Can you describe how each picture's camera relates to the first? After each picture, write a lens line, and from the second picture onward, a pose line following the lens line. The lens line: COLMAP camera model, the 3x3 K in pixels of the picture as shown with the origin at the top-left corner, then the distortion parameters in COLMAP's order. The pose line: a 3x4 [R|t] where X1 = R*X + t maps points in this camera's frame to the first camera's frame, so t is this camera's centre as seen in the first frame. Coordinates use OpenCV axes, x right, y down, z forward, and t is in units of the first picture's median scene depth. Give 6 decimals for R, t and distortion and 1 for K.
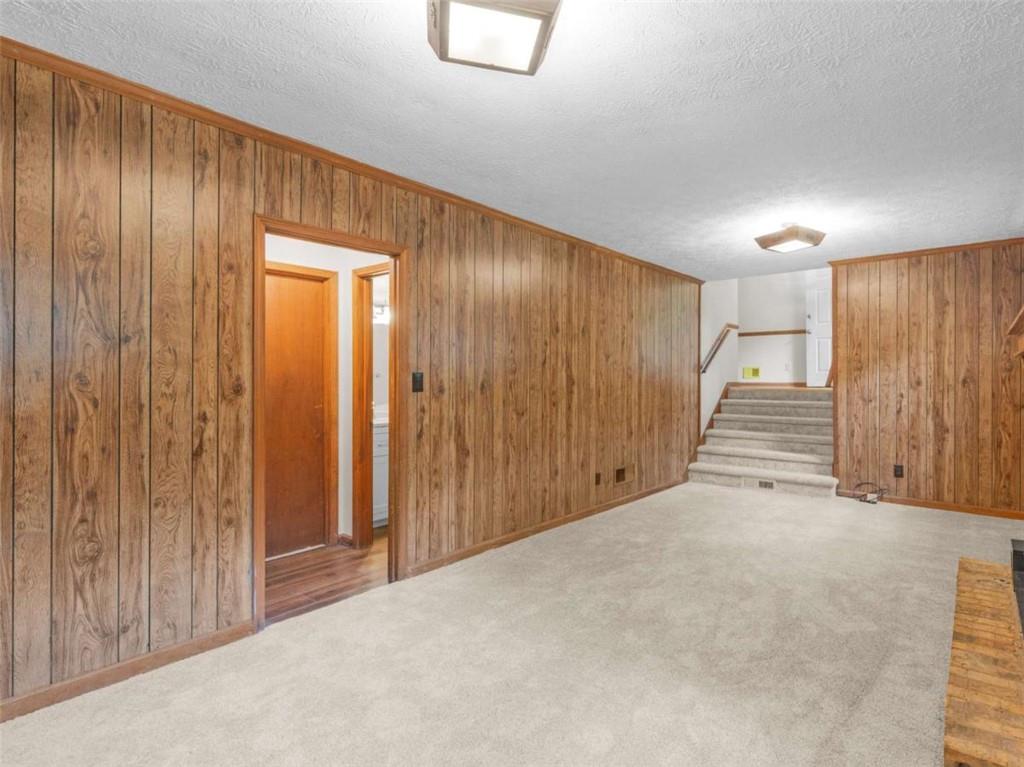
lens RADIAL K [[515.7, 0, 519.1], [0, 515.7, 381.6], [0, 0, 1]] dist [0.000985, 0.000068]
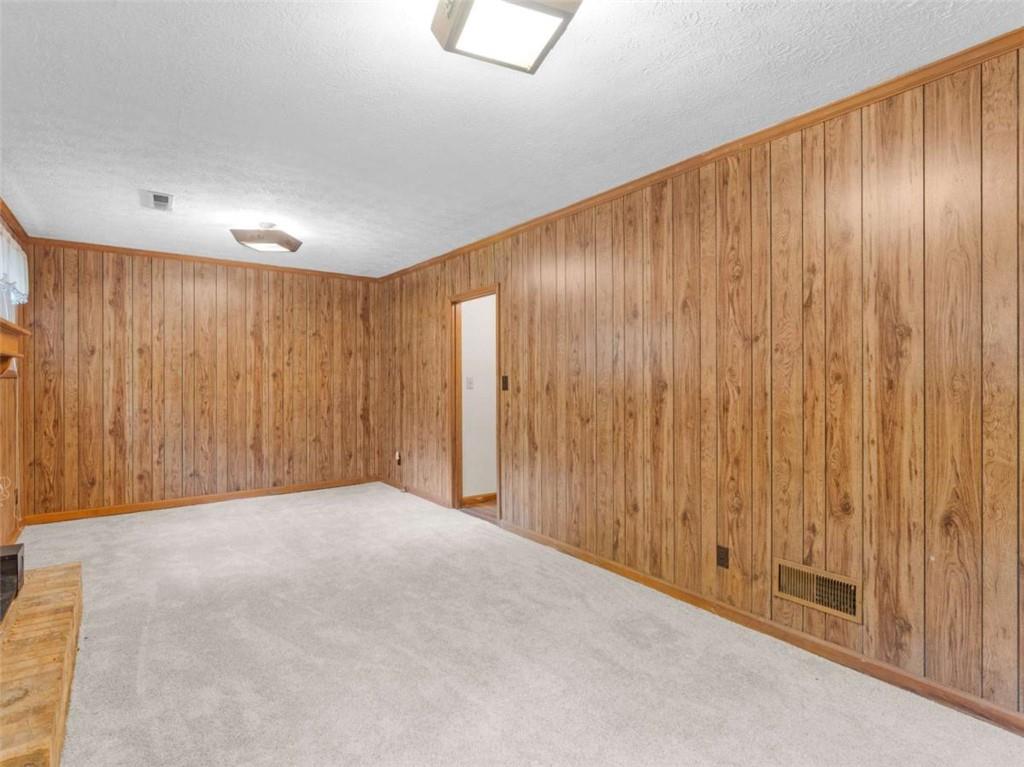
lens RADIAL K [[580.7, 0, 523.9], [0, 580.7, 362.1], [0, 0, 1]] dist [-0.005757, -0.000773]
pose [[-0.228150, -0.009136, -0.973583, 1.015553], [0.014650, 0.999811, -0.012815, -0.026758], [0.973516, -0.017186, -0.227973, 1.142296]]
